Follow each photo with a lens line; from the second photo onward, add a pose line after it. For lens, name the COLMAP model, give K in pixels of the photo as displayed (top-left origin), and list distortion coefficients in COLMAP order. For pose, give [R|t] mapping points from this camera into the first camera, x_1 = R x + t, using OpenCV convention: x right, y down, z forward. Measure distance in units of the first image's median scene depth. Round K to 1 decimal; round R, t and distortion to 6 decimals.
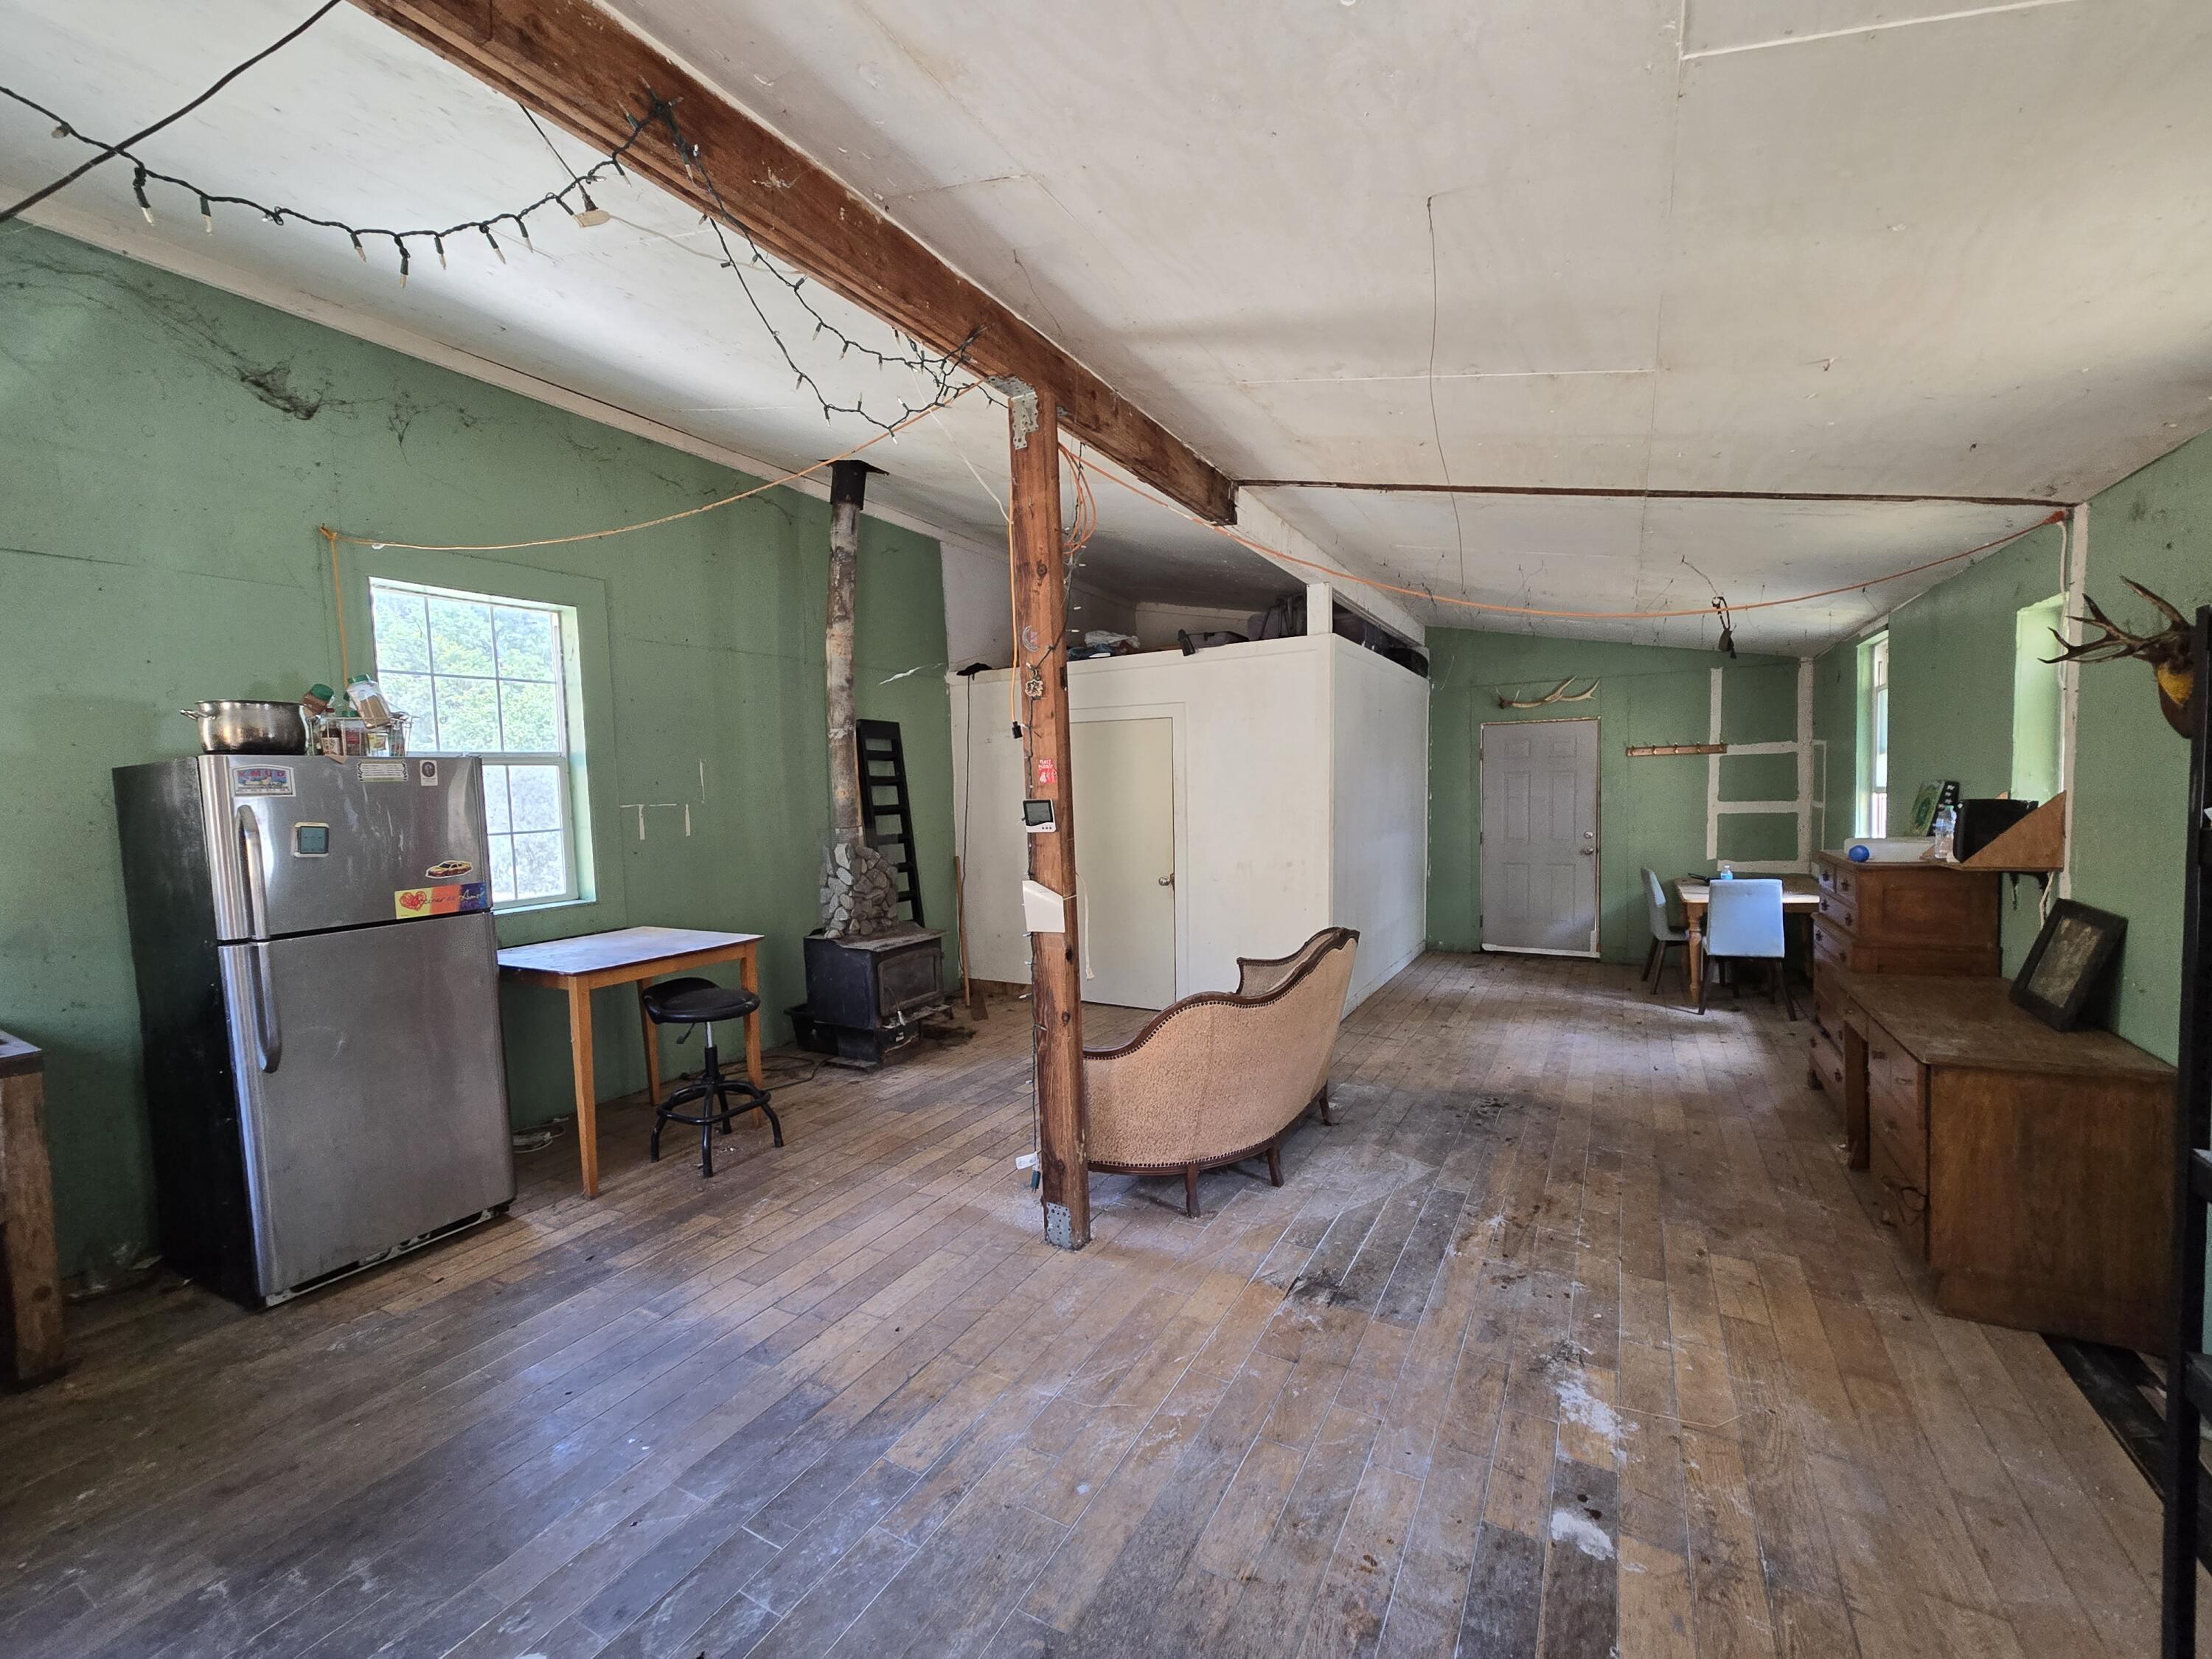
lens RADIAL K [[910.1, 0, 1105.1], [0, 910.1, 842.5], [0, 0, 1]] dist [-0.001867, -0.000063]
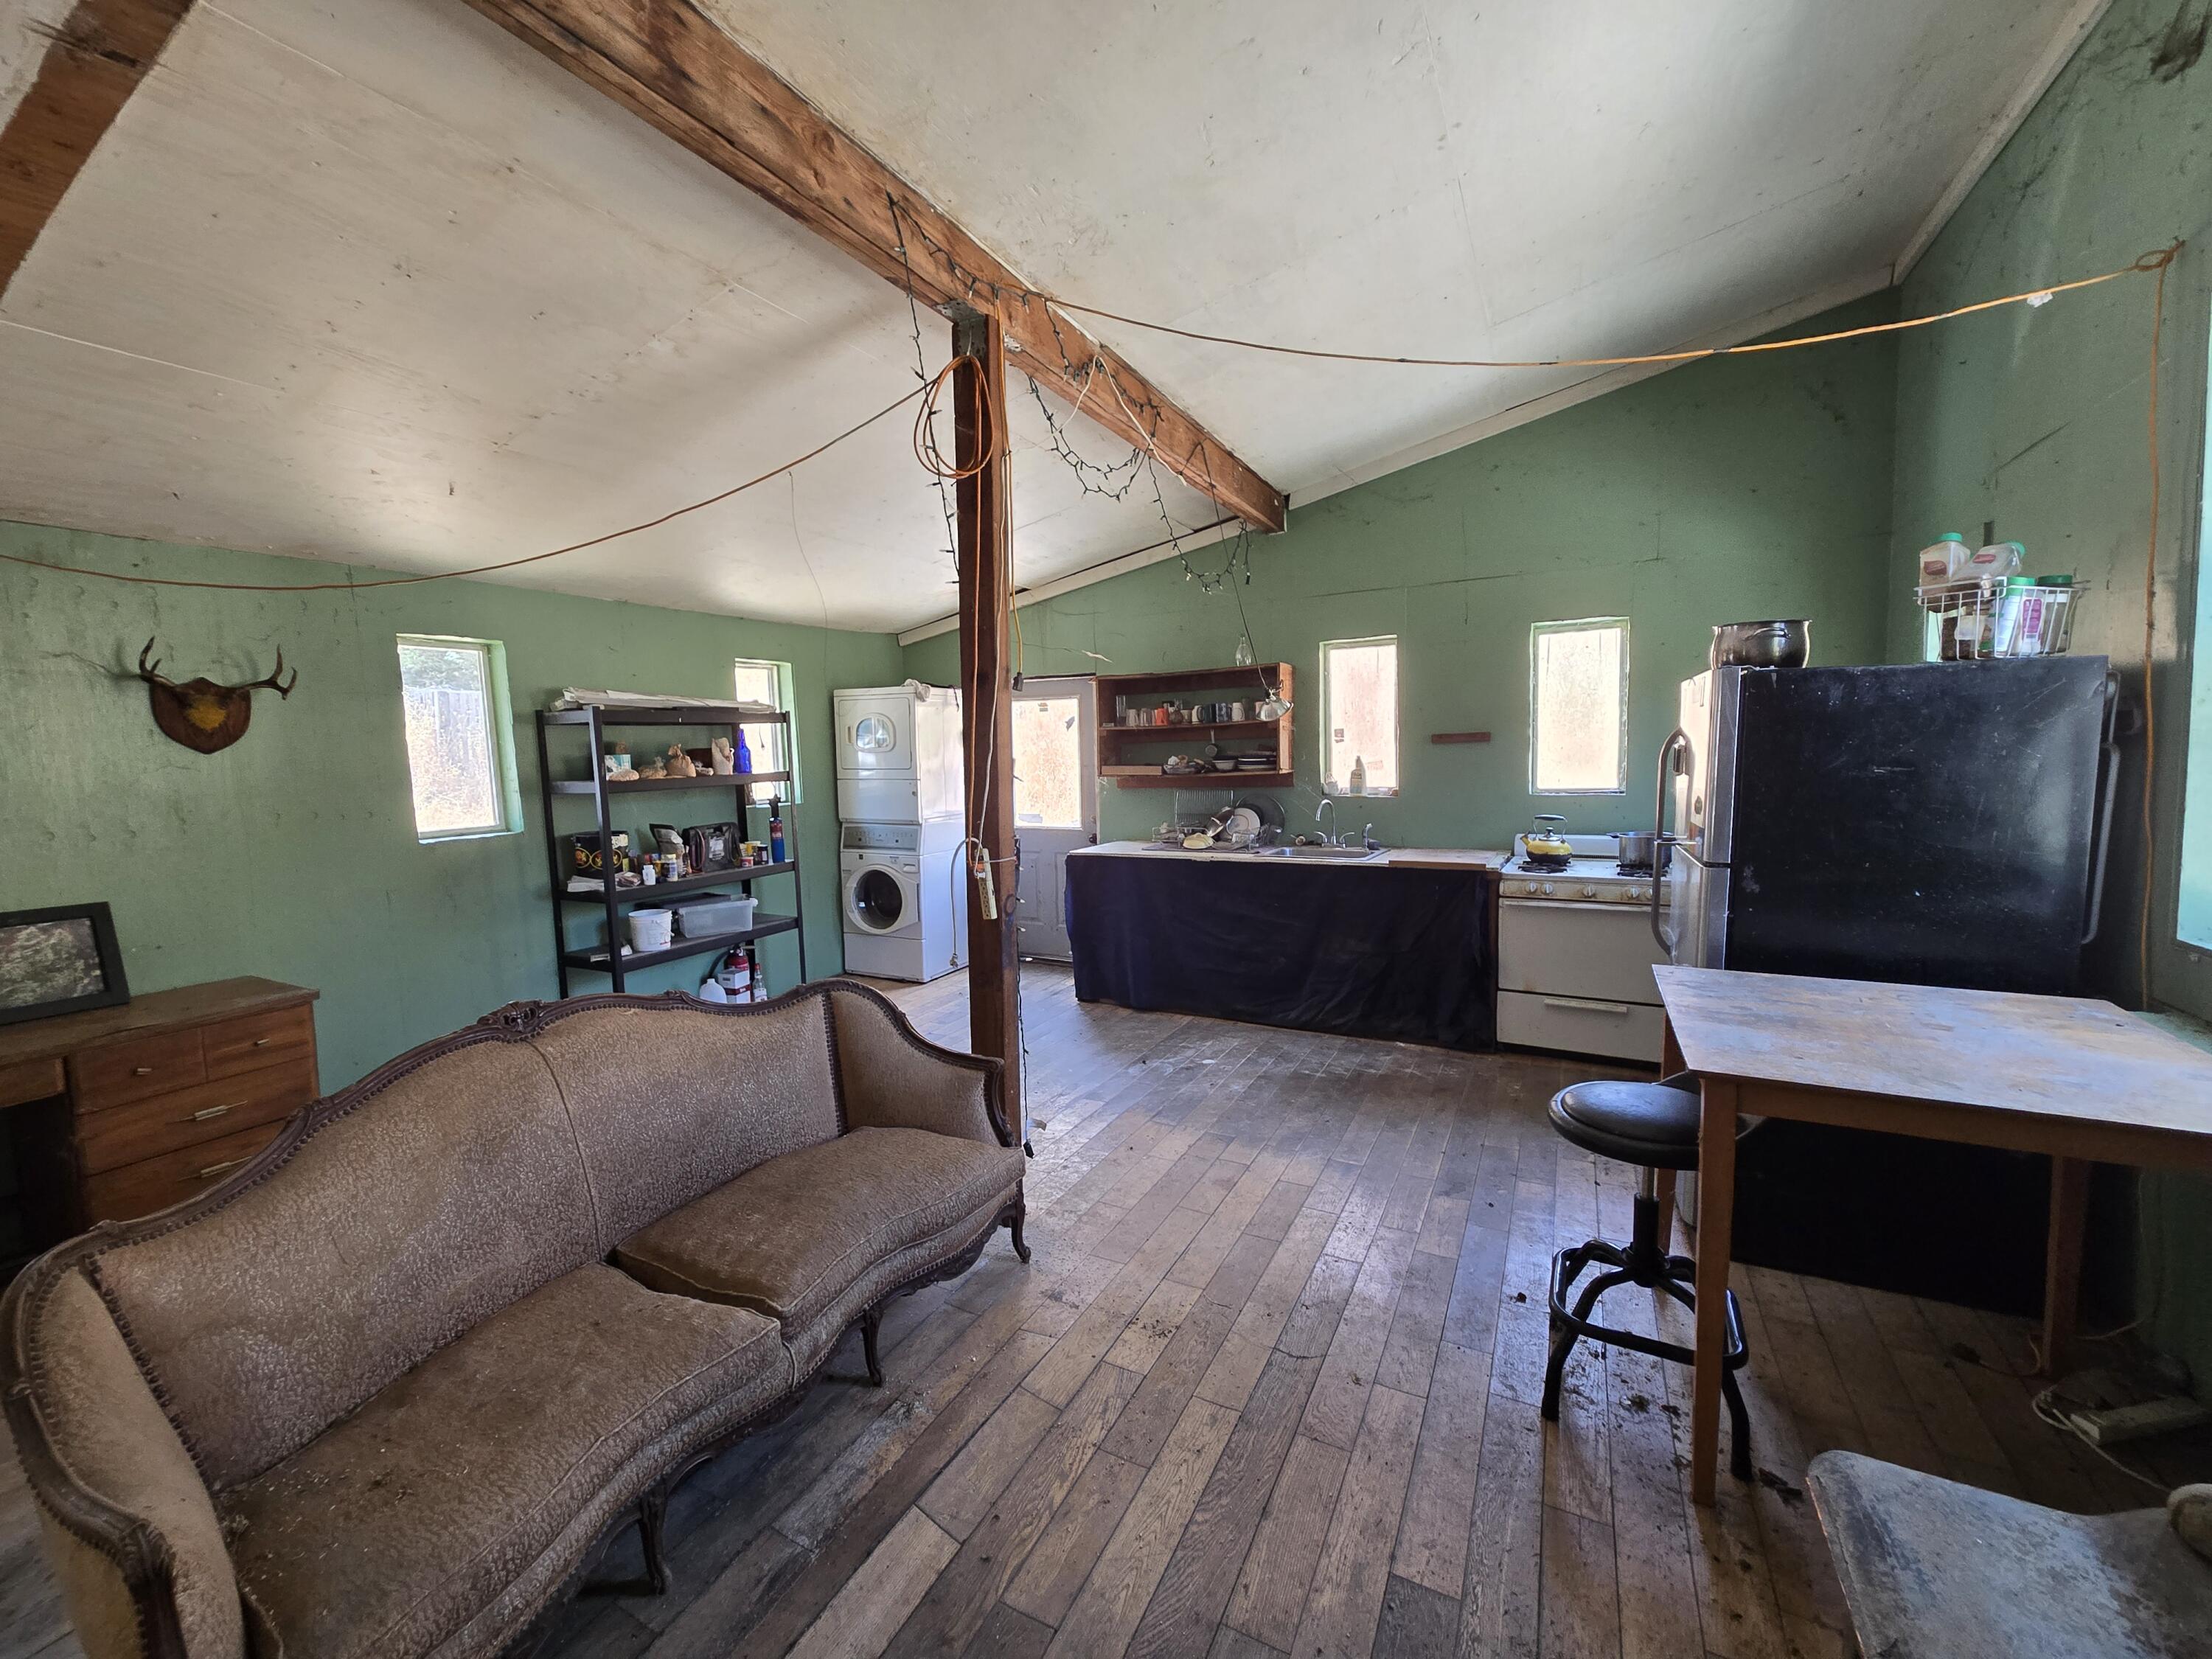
lens RADIAL K [[910.1, 0, 1105.1], [0, 910.1, 842.5], [0, 0, 1]] dist [-0.001867, -0.000063]
pose [[-0.997136, 0.061807, -0.043587, -0.095613], [0.053489, 0.983762, 0.171323, -0.083355], [0.053468, 0.168501, -0.984250, 1.343637]]
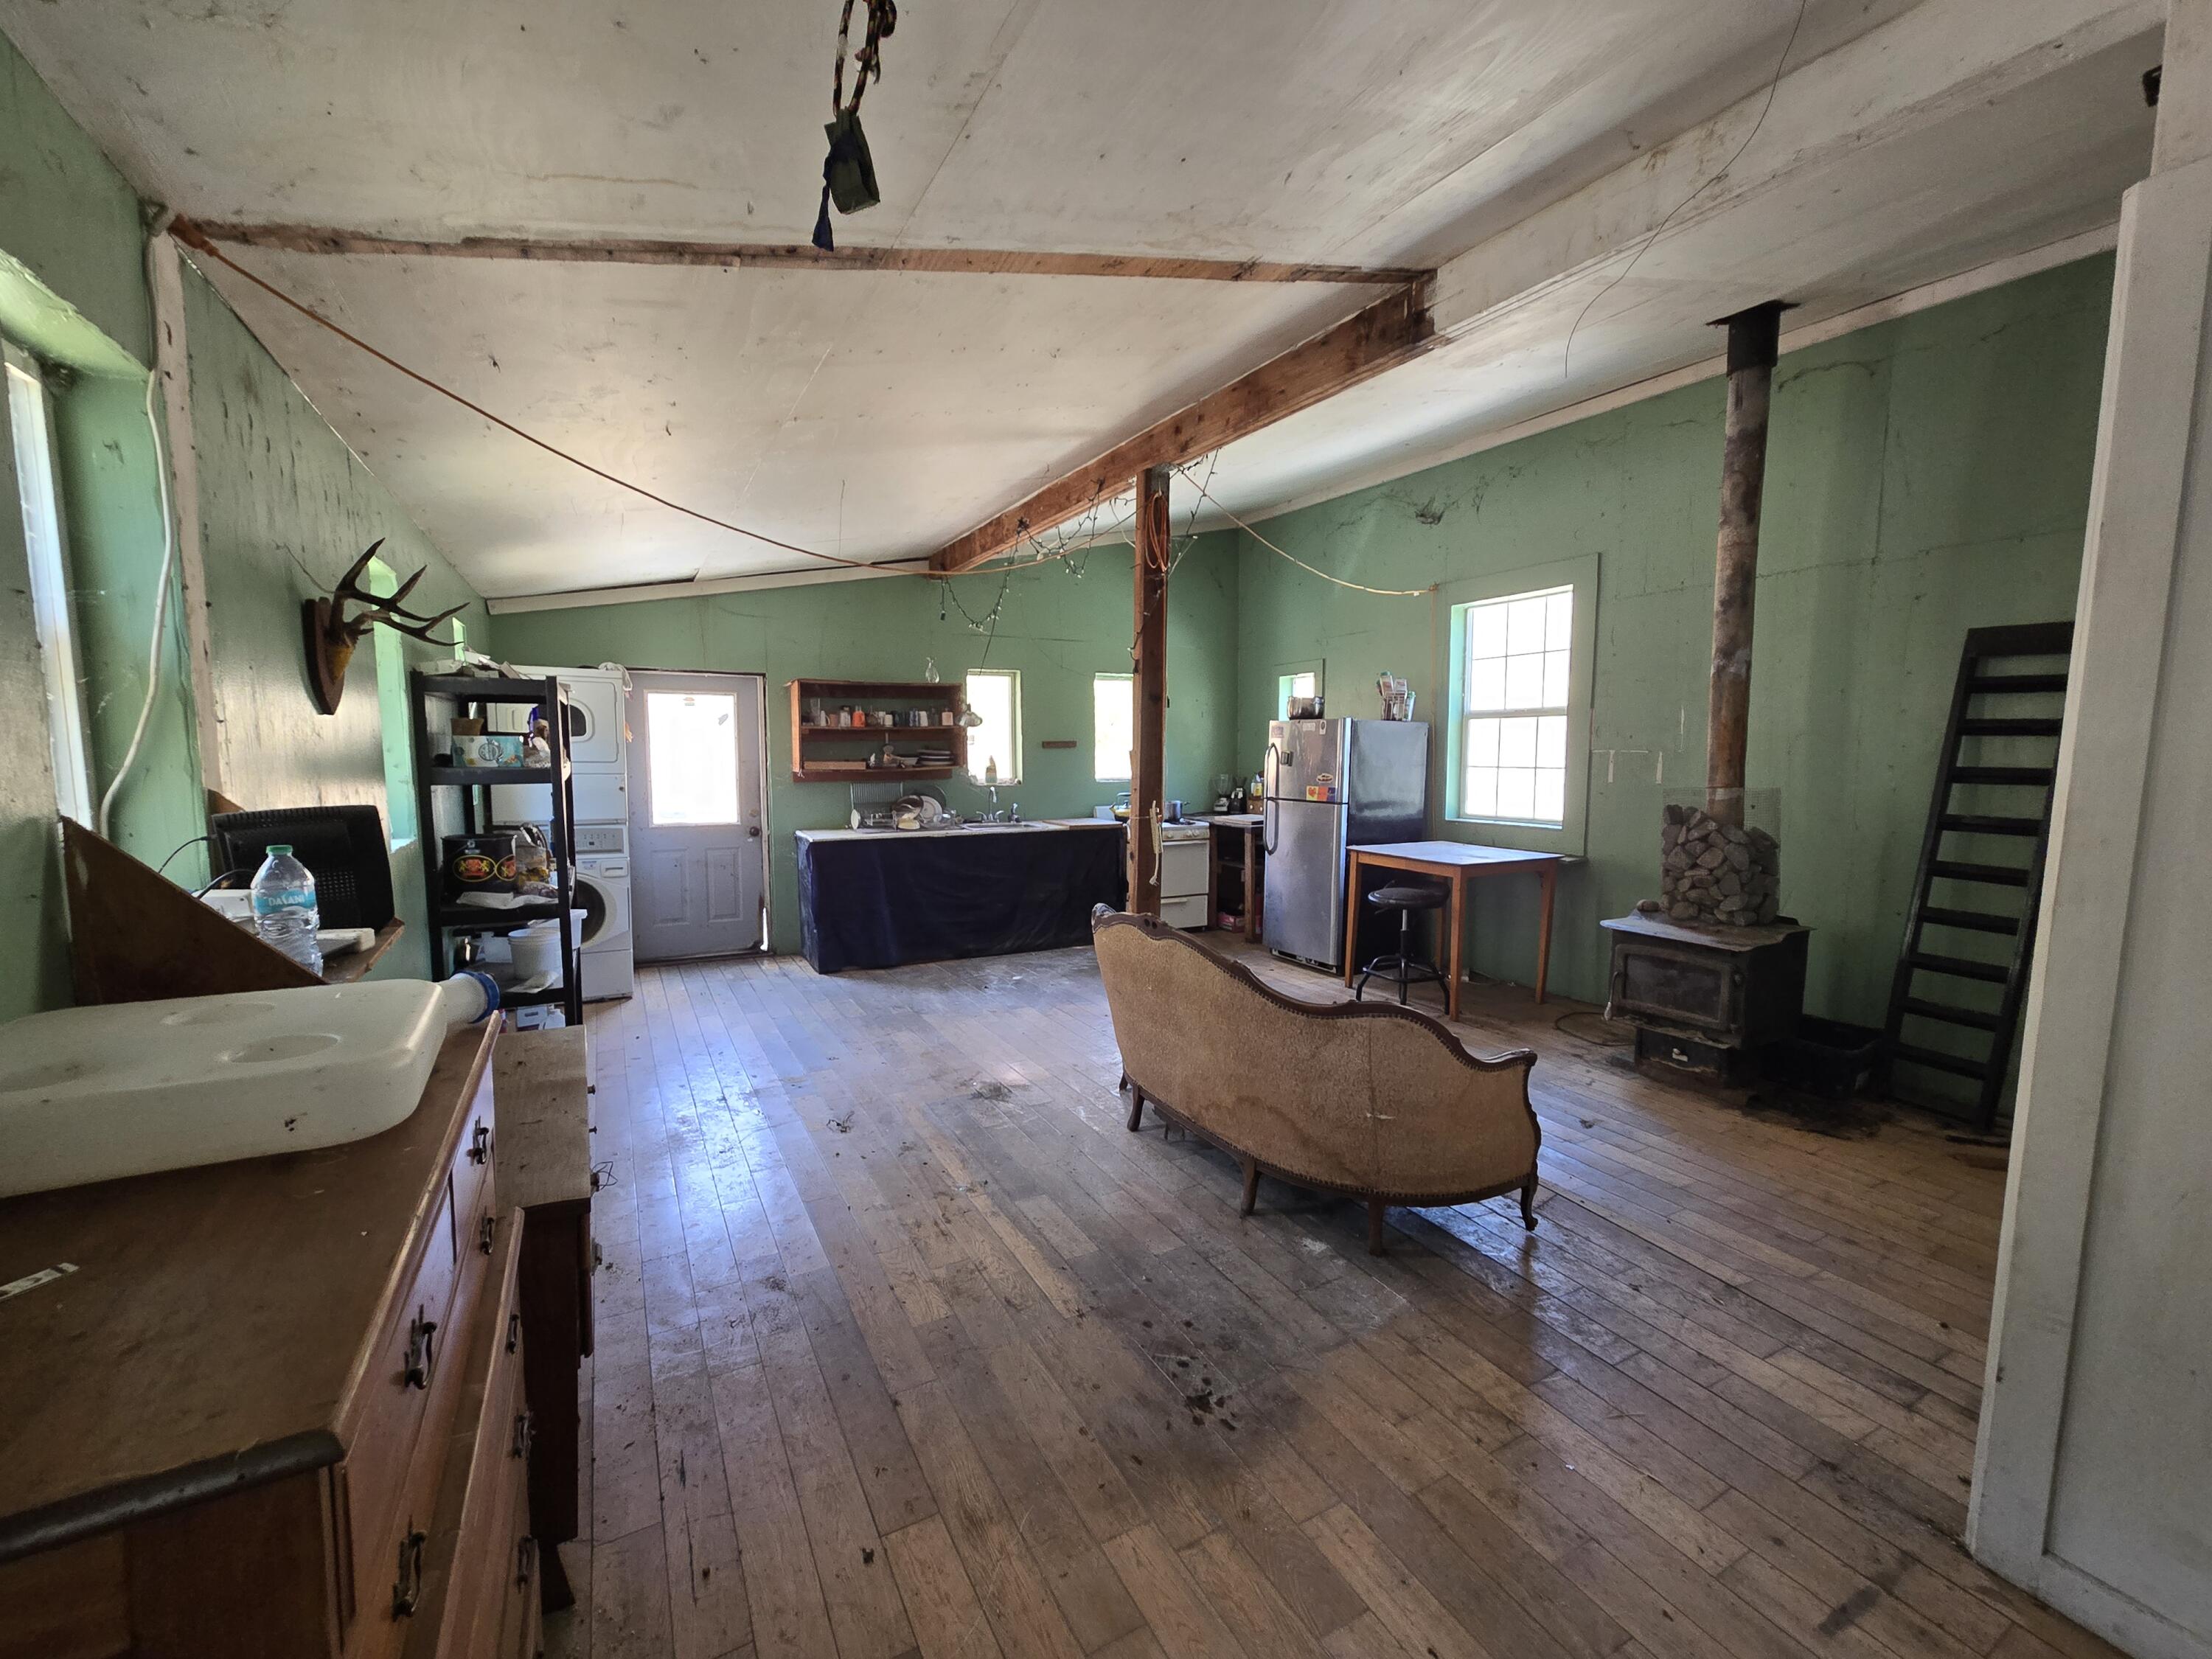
lens RADIAL K [[910.1, 0, 1105.1], [0, 910.1, 842.5], [0, 0, 1]] dist [-0.001867, -0.000063]
pose [[-0.515560, 0.120581, -0.848327, 0.850822], [-0.043041, 0.985154, 0.166187, -0.100104], [0.855772, 0.122192, -0.502716, 1.172541]]
